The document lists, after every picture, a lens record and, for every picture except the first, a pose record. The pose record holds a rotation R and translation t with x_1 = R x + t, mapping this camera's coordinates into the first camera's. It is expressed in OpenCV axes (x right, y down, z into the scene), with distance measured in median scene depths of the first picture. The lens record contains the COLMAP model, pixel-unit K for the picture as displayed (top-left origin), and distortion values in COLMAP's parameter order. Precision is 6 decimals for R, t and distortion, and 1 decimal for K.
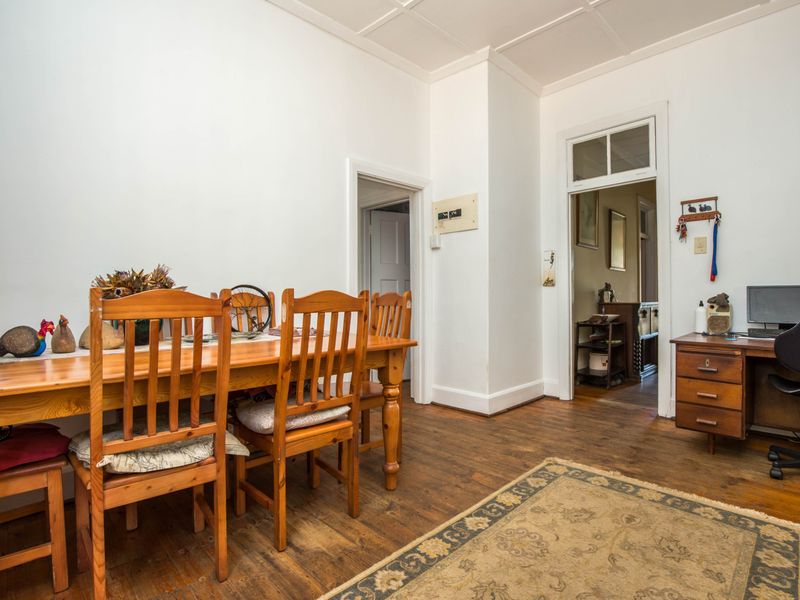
lens RADIAL K [[417.1, 0, 412.3], [0, 417.1, 295.3], [0, 0, 1]] dist [-0.026072, 0.000893]
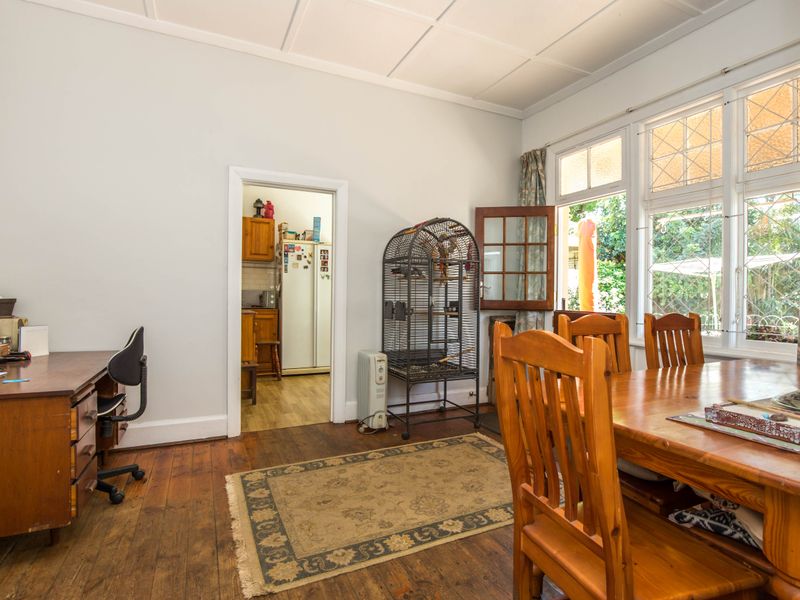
lens RADIAL K [[420.3, 0, 406.5], [0, 420.3, 296.8], [0, 0, 1]] dist [-0.029024, 0.001155]
pose [[-0.943883, -0.006628, 0.330212, -0.081475], [-0.006402, 0.999978, 0.001772, -0.049808], [-0.330217, -0.000441, -0.943905, 1.894574]]
